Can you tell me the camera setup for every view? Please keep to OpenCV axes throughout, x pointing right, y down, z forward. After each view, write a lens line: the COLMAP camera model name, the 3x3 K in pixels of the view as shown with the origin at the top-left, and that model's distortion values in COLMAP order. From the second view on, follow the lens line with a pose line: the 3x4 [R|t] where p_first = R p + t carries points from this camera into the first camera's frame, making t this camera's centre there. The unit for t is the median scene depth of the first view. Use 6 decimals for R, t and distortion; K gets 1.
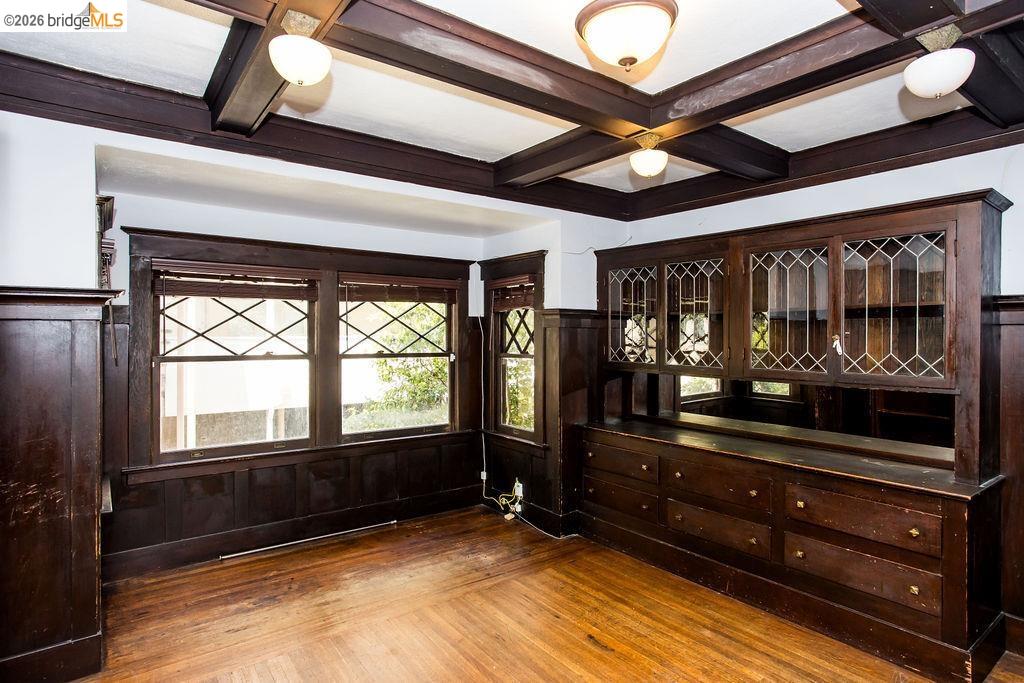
lens RADIAL K [[553.7, 0, 515.2], [0, 553.7, 331.6], [0, 0, 1]] dist [-0.060849, 0.039074]
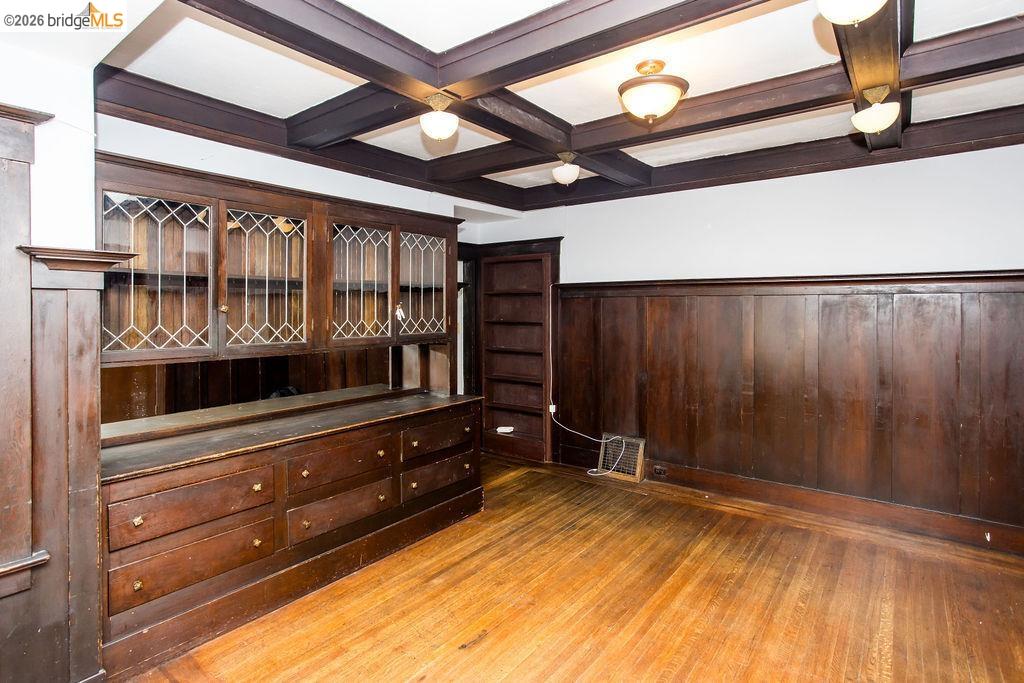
lens RADIAL K [[541.6, 0, 495.2], [0, 541.6, 307.3], [0, 0, 1]] dist [-0.035484, 0.000202]
pose [[-0.270527, -0.002958, 0.962708, -0.487729], [-0.002899, 0.999993, 0.002258, 0.005973], [-0.962708, -0.002180, -0.270534, 0.820492]]
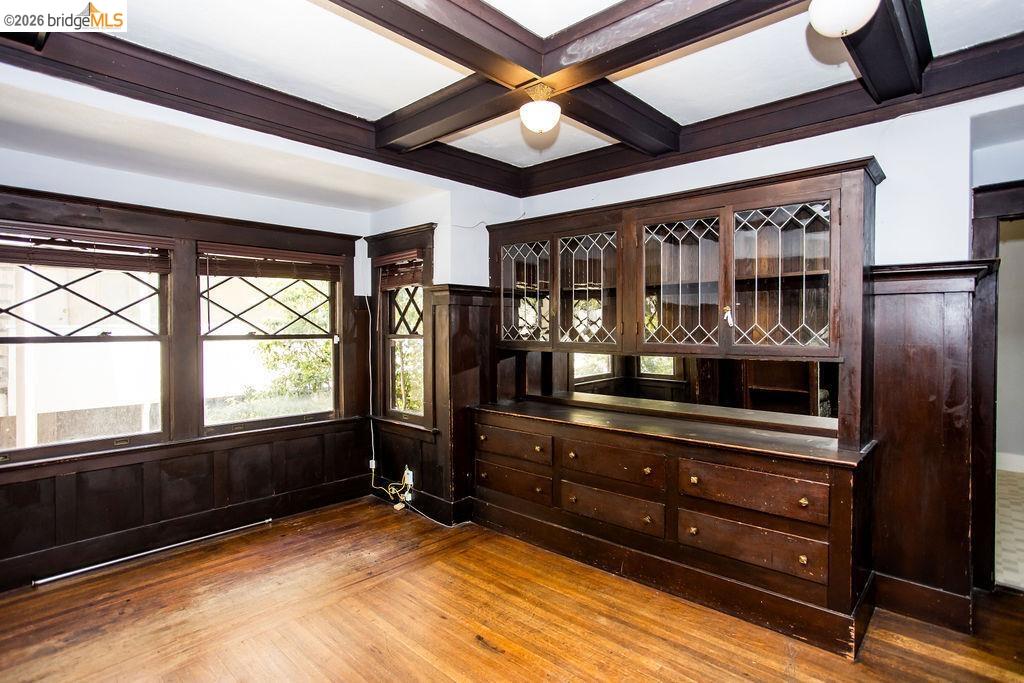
lens RADIAL K [[520.4, 0, 518.0], [0, 520.4, 332.5], [0, 0, 1]] dist [-0.050147, 0.029614]
pose [[0.982928, -0.005817, 0.183899, 0.033197], [0.002875, 0.999864, 0.016262, 0.027154], [-0.183969, -0.015455, 0.982811, 0.110004]]
